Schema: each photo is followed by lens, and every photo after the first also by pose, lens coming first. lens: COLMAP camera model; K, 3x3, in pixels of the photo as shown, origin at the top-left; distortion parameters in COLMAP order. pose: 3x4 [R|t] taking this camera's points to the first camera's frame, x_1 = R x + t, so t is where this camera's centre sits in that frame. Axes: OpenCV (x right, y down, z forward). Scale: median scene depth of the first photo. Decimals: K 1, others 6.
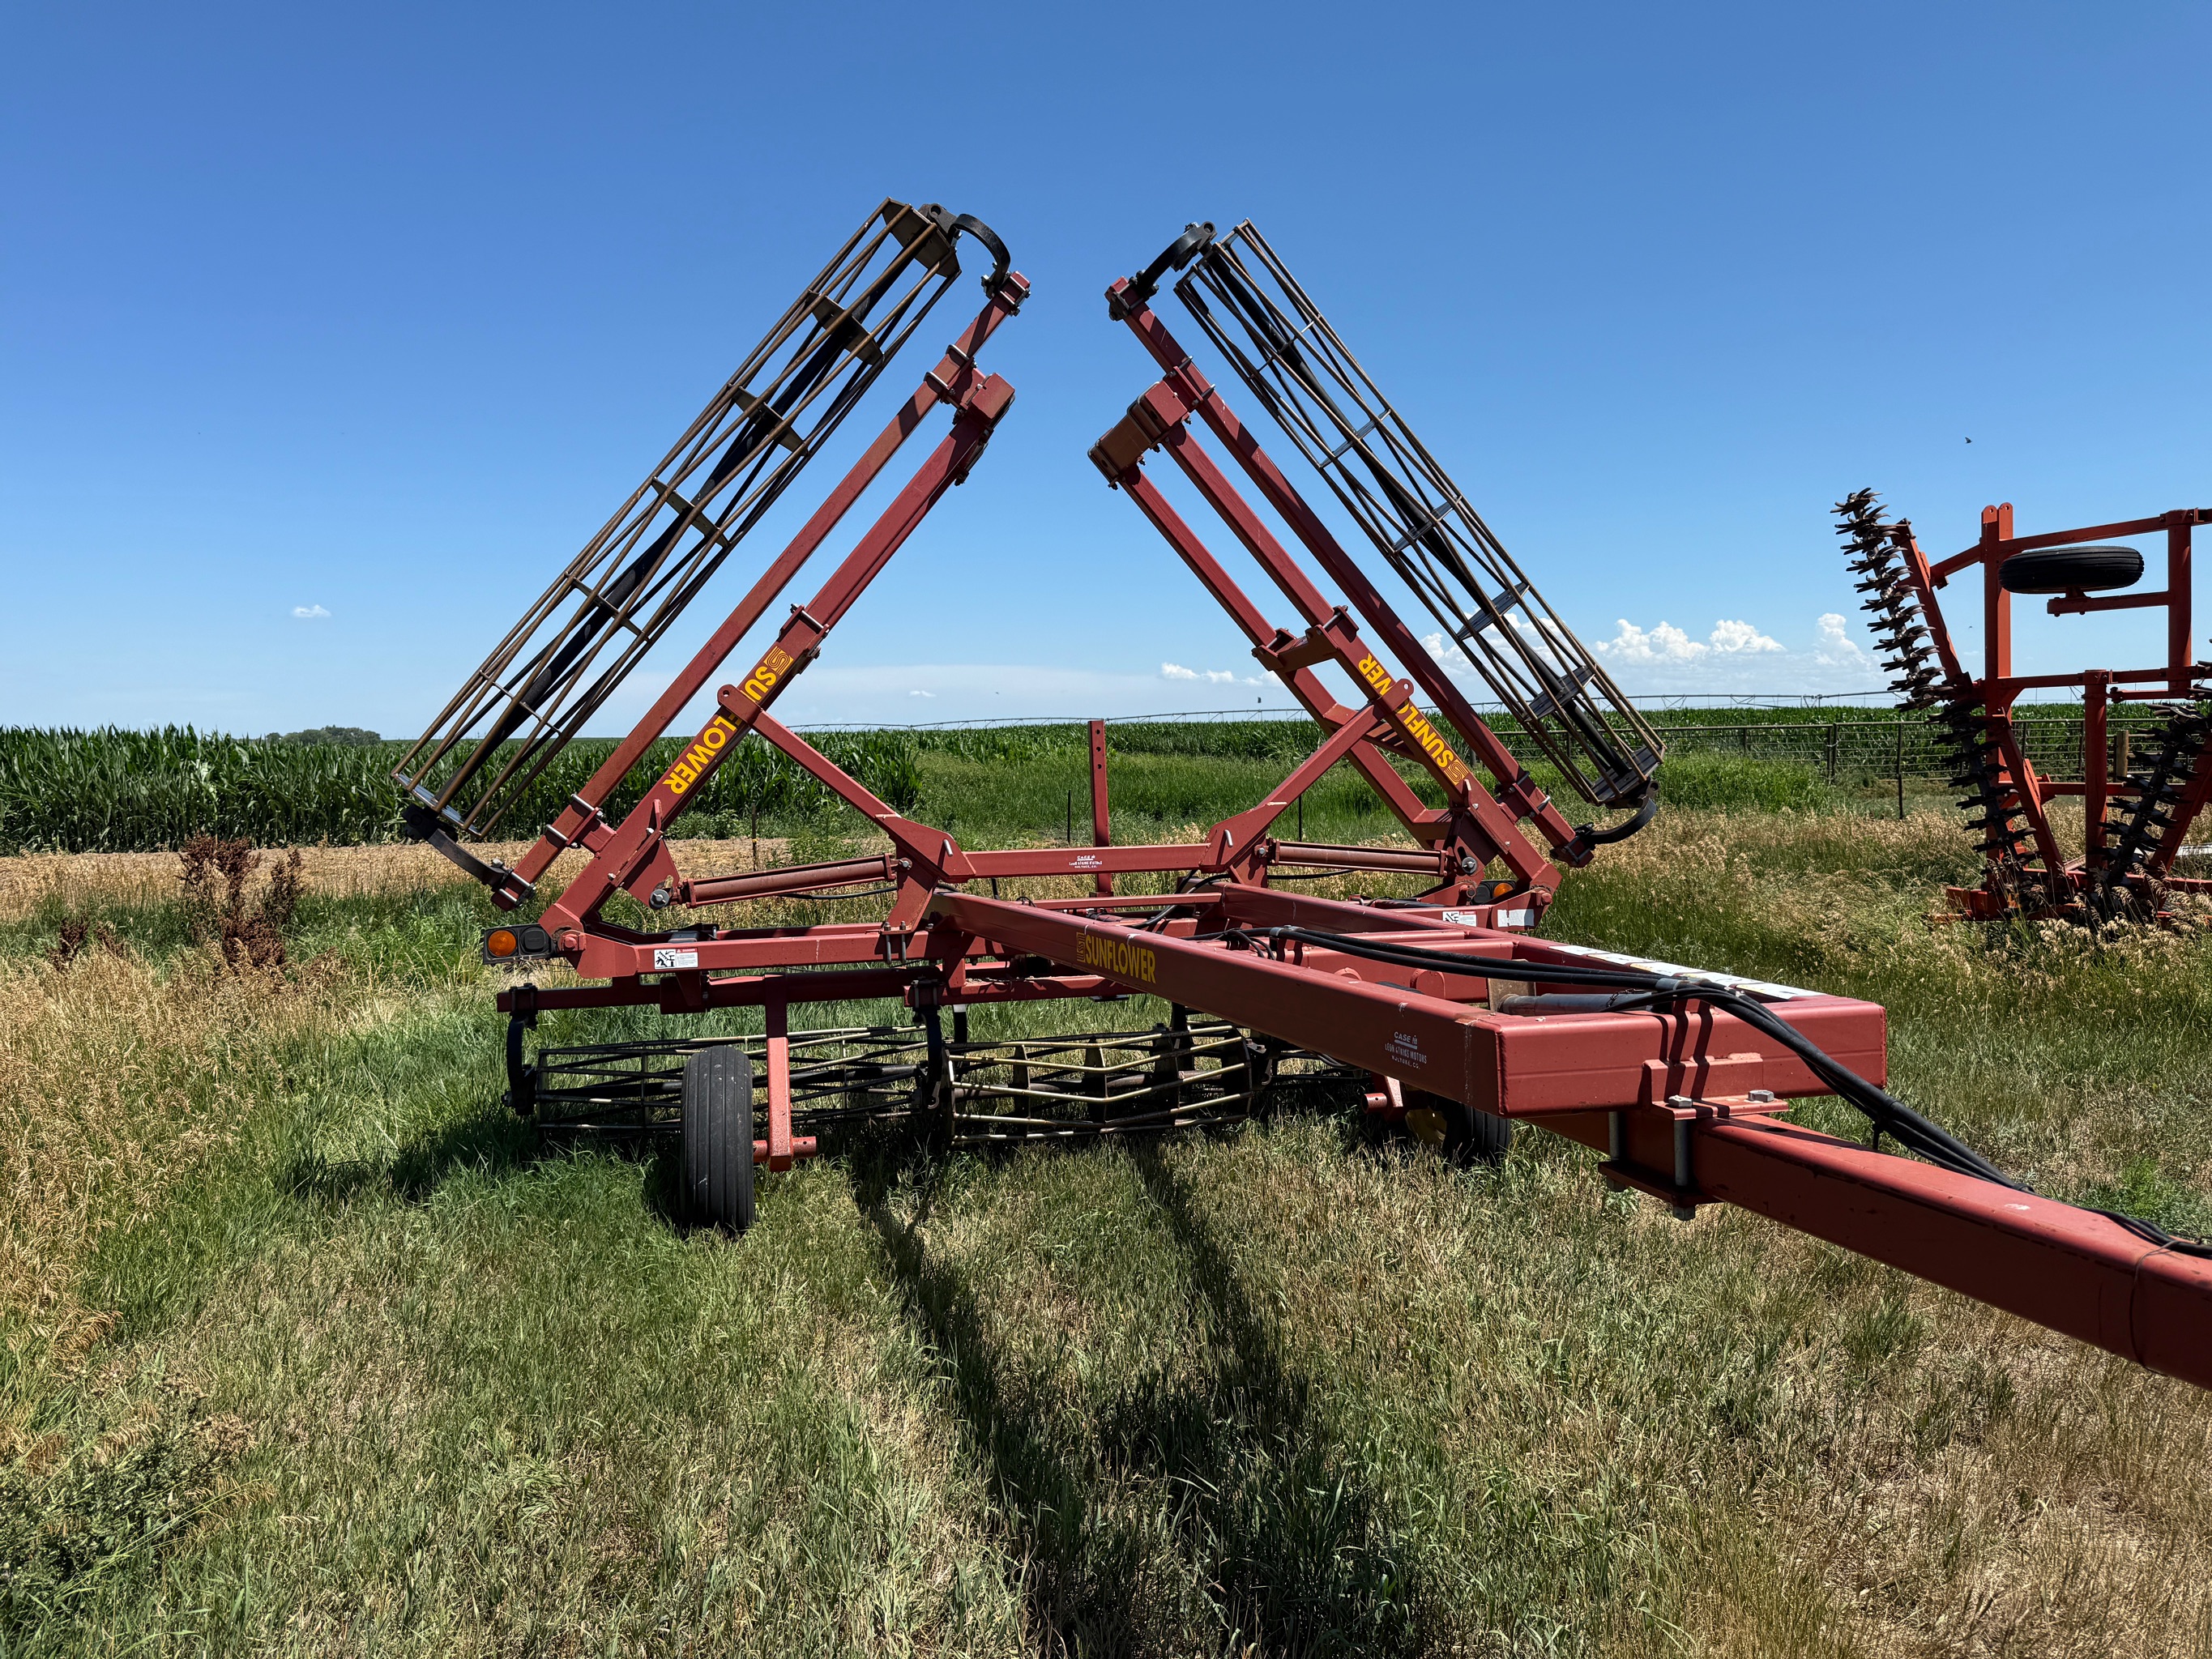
lens RADIAL K [[1542.7, 0, 1106.0], [0, 1542.7, 829.5], [0, 0, 1]] dist [0.168797, -0.336567]
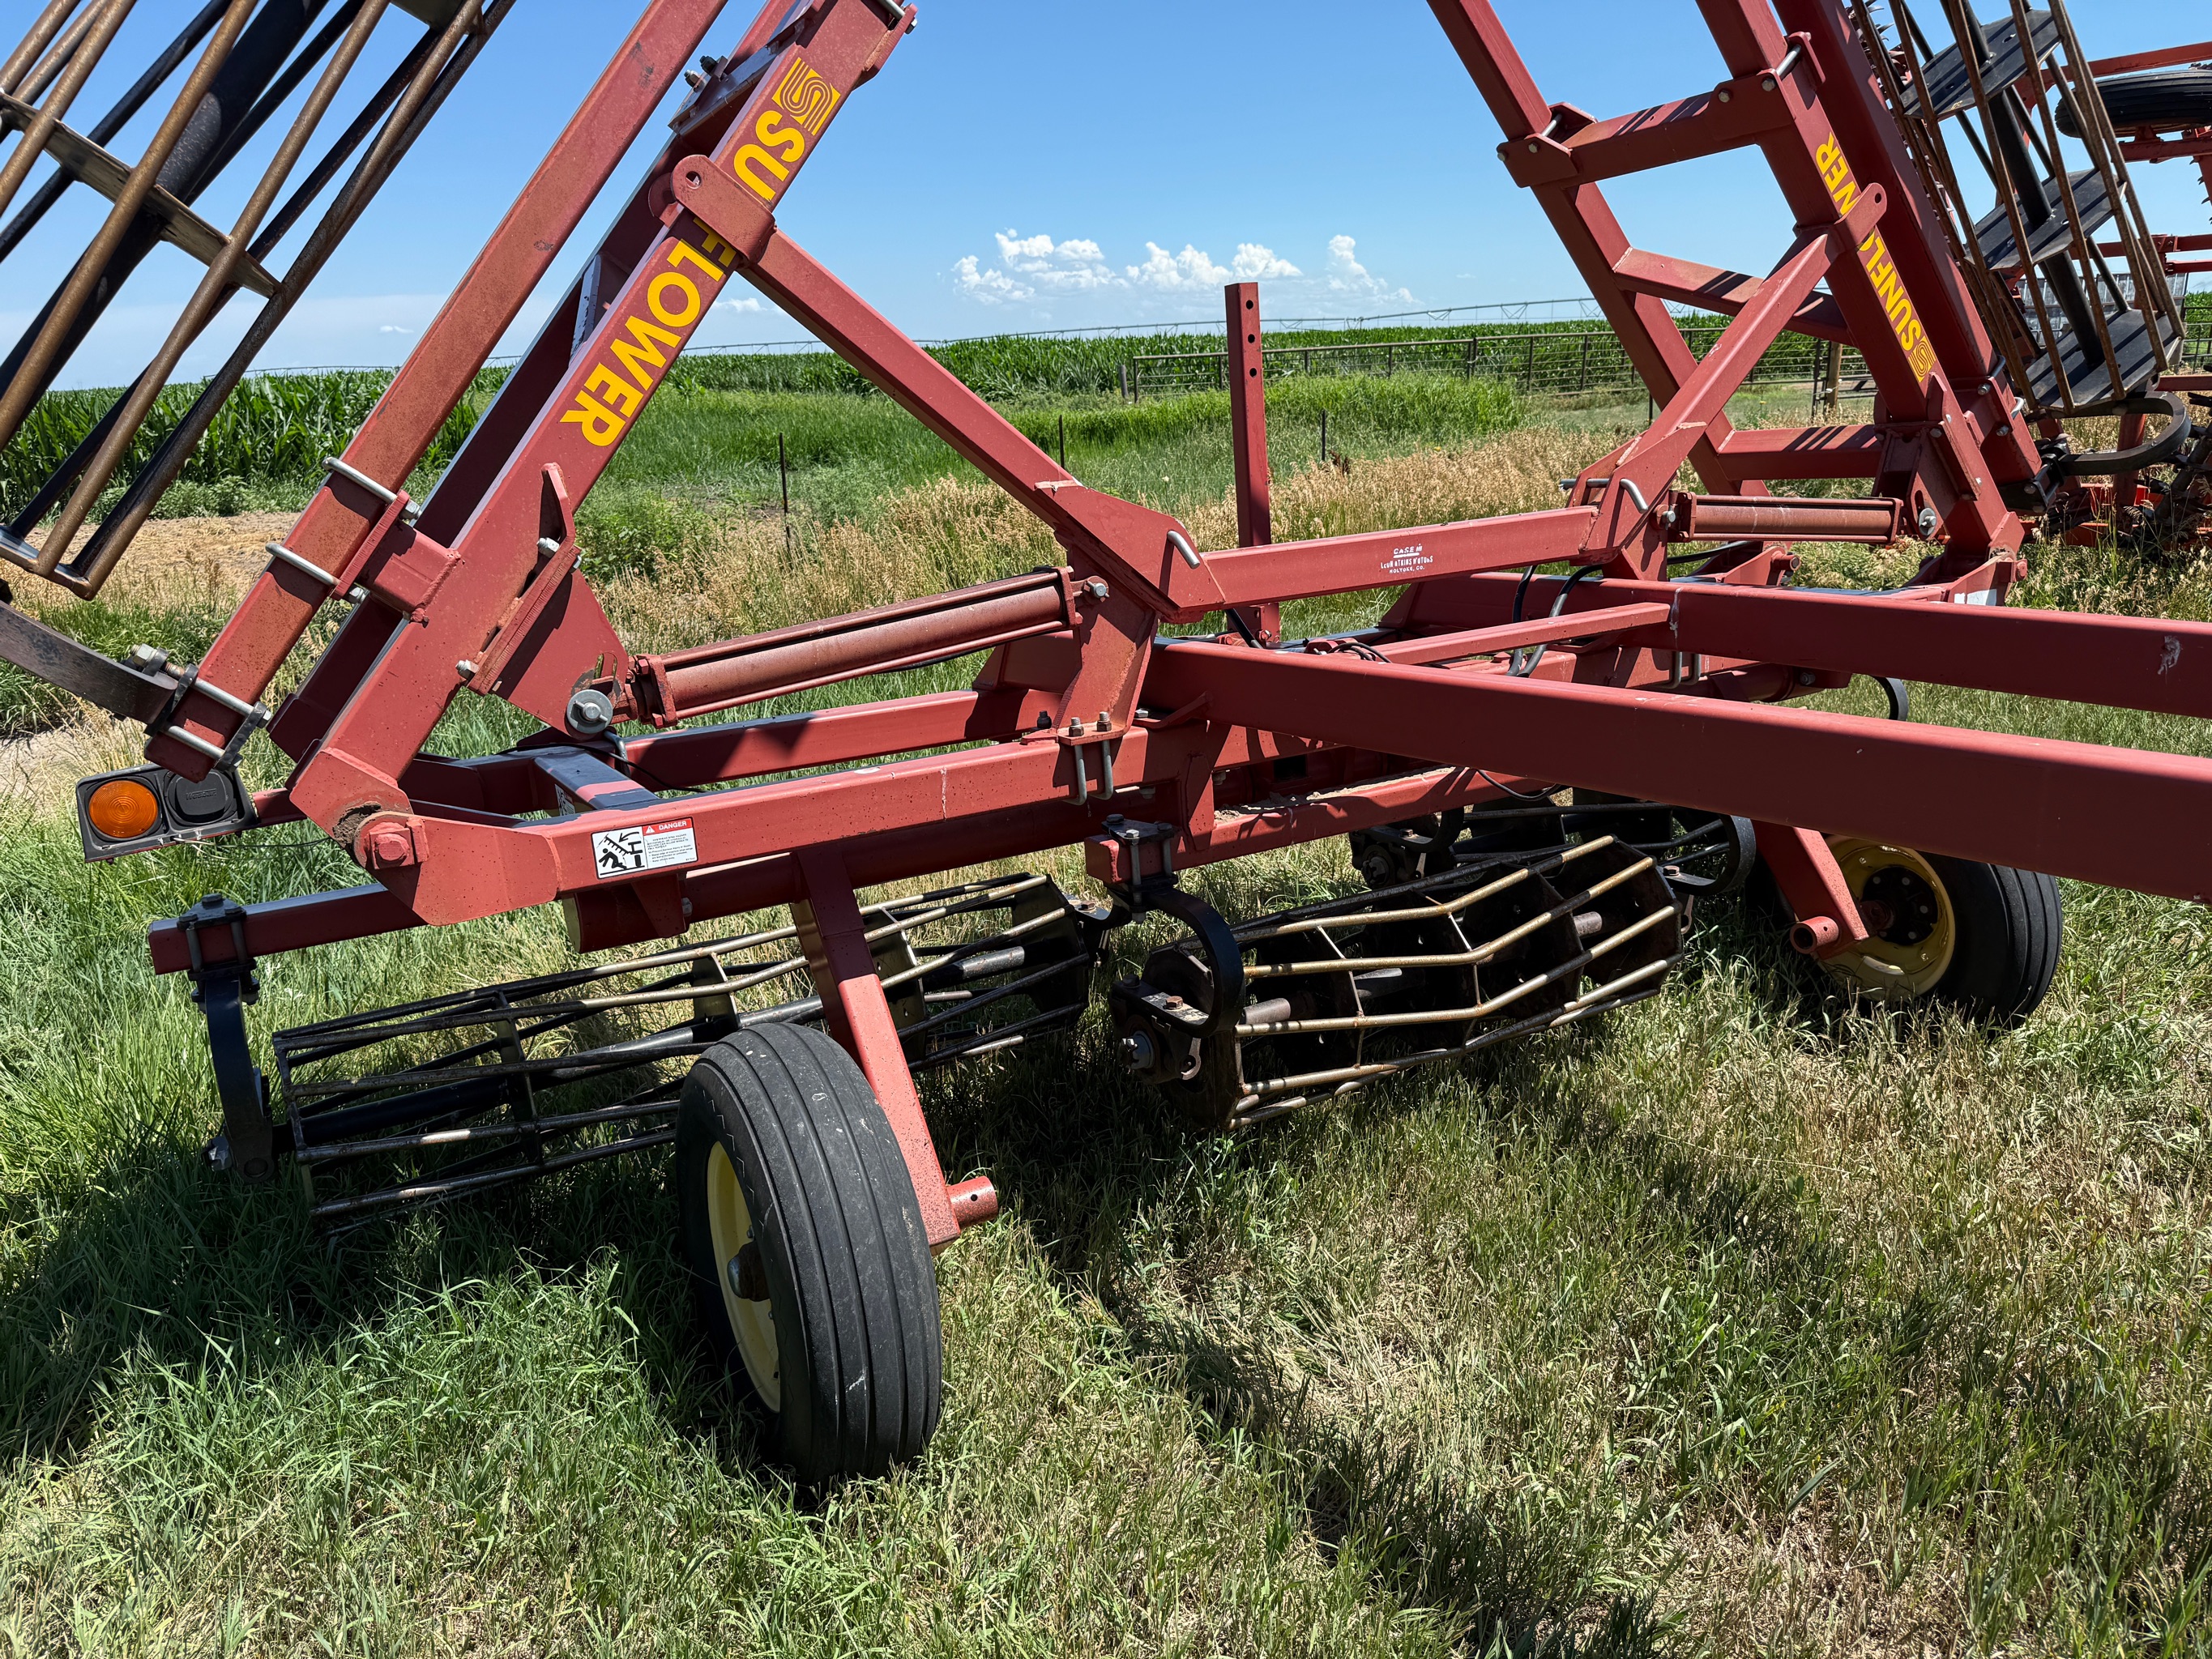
lens RADIAL K [[1561.1, 0, 1114.3], [0, 1561.1, 829.4], [0, 0, 1]] dist [0.132933, -0.237362]
pose [[0.957016, -0.102471, 0.271329, -0.242631], [0.040275, 0.973397, 0.225559, -0.012404], [-0.287224, -0.204935, 0.935684, 0.508254]]
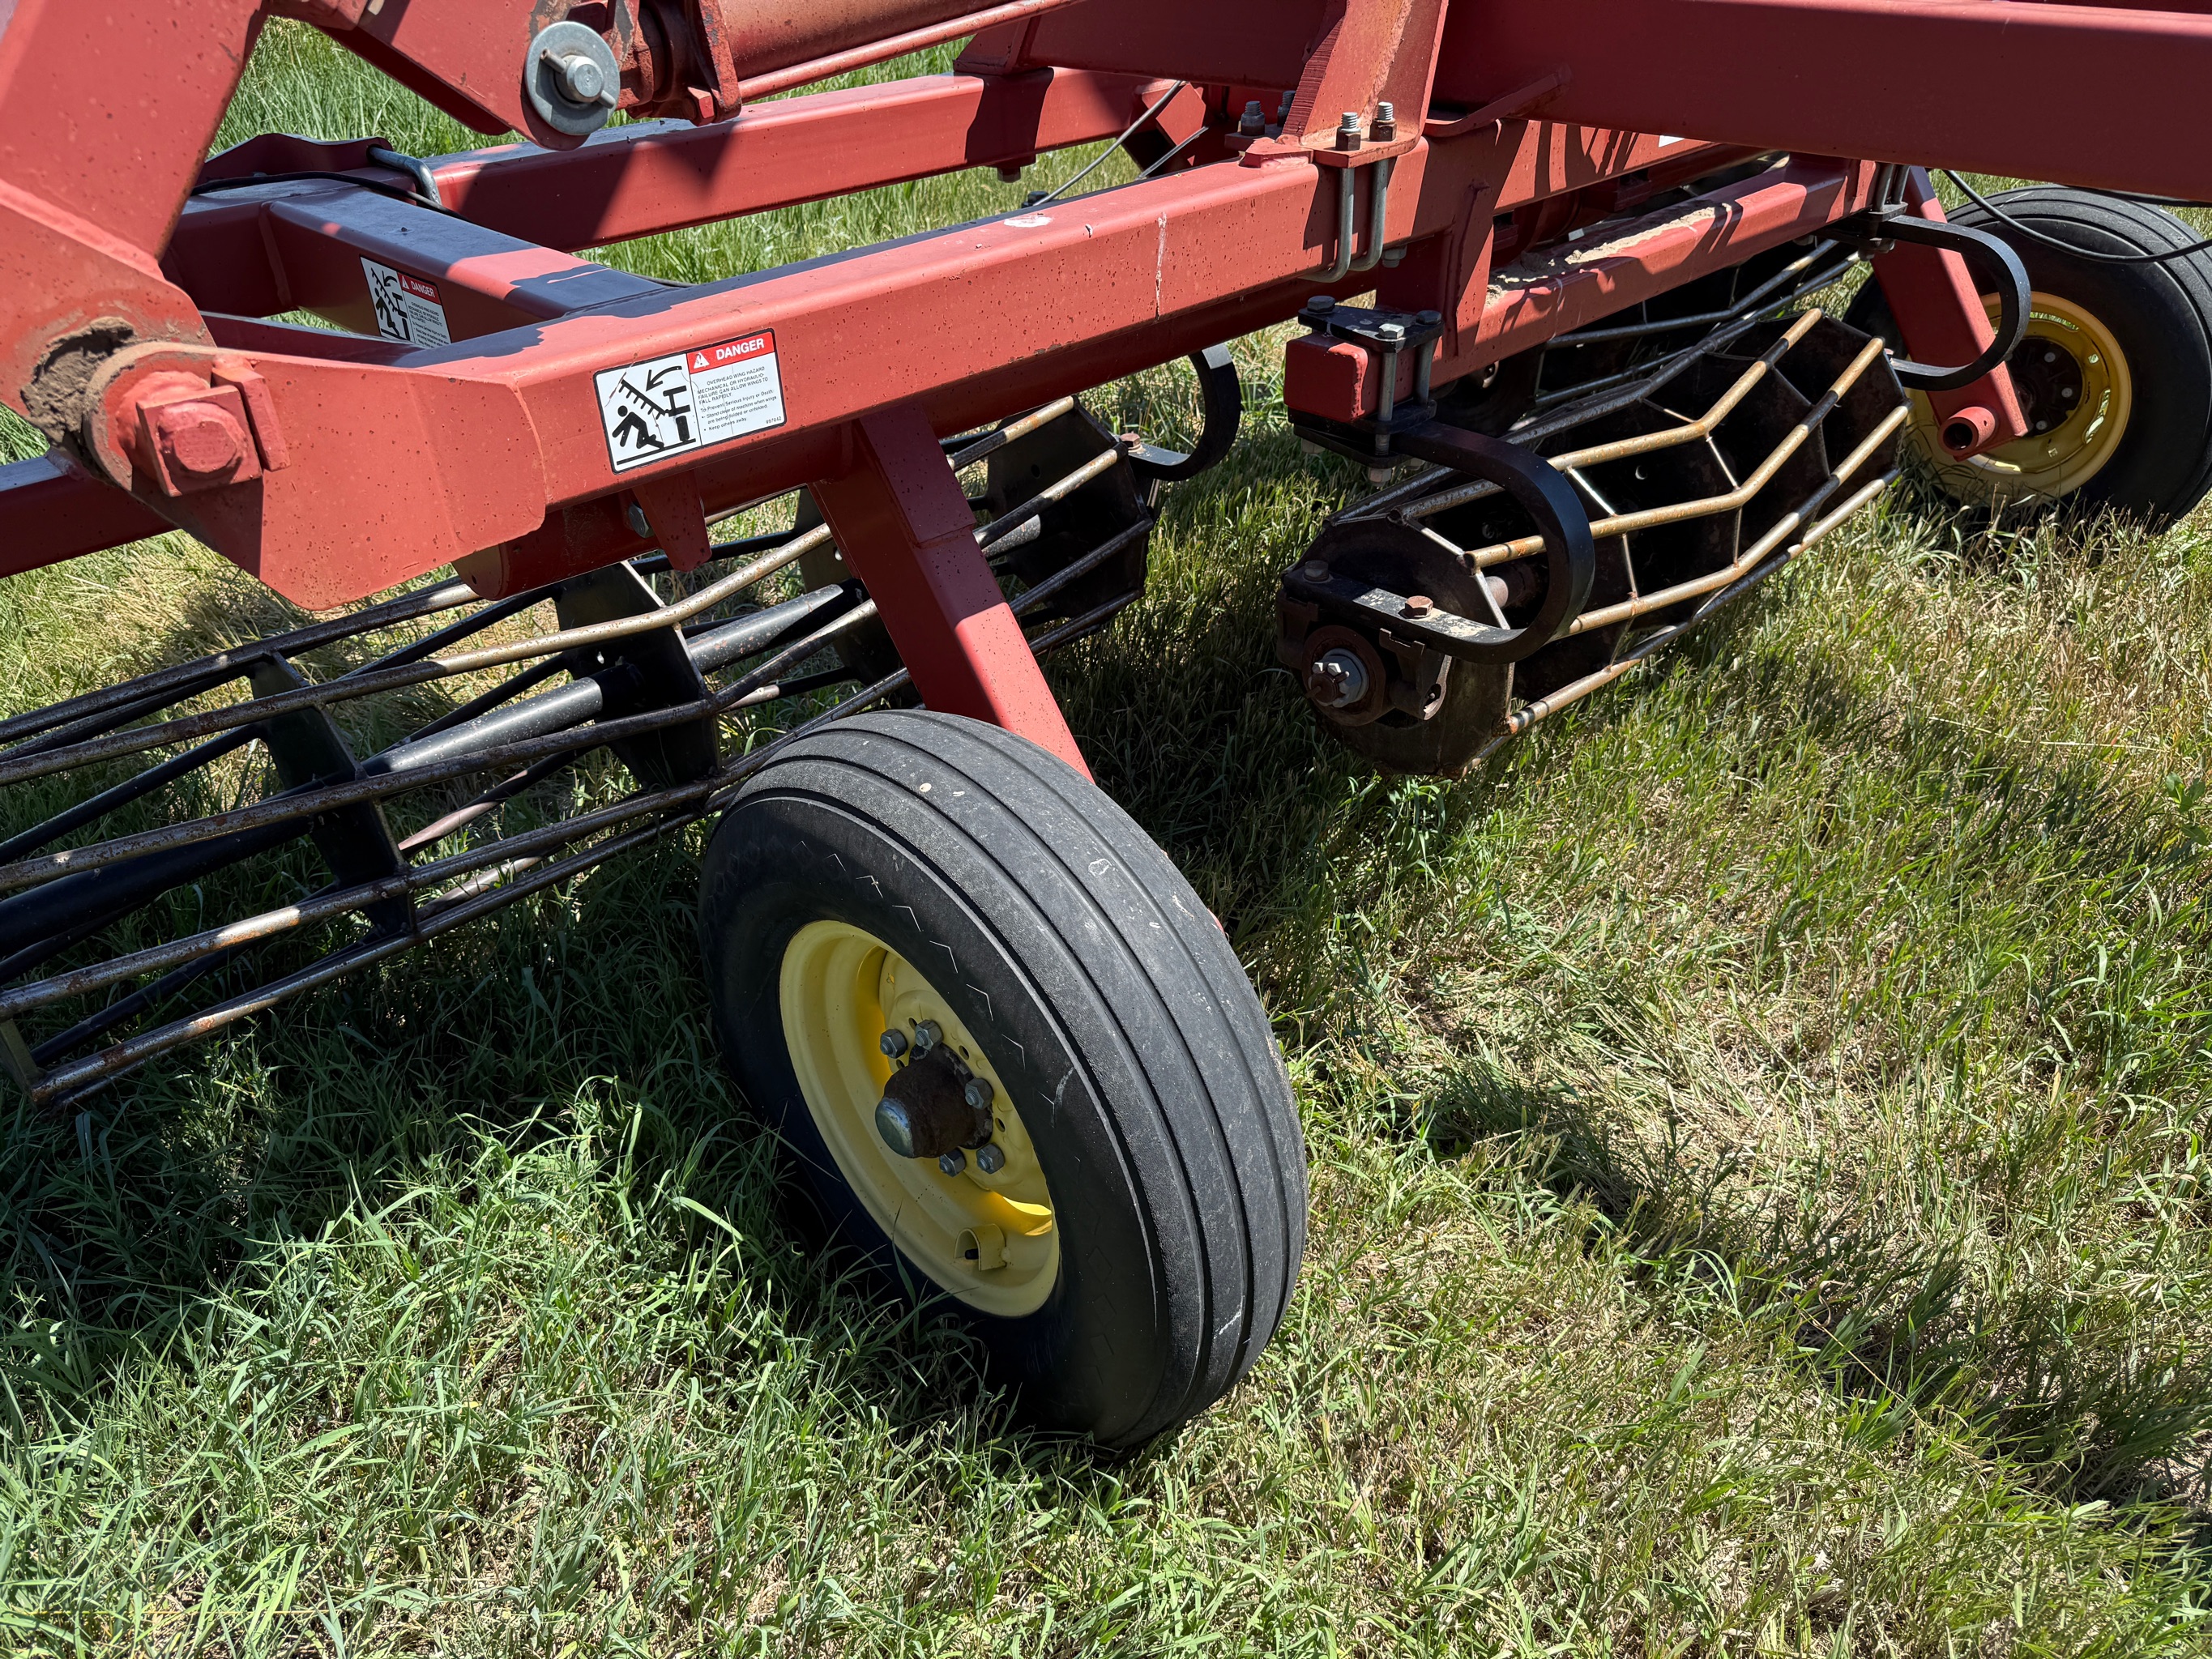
lens RADIAL K [[1599.5, 0, 1117.2], [0, 1599.5, 884.2], [0, 0, 1]] dist [0.055580, -0.084709]
pose [[0.847979, -0.291987, 0.442352, -0.306250], [-0.000728, 0.833937, 0.551859, 0.017672], [-0.530029, -0.468287, 0.706949, 0.715839]]
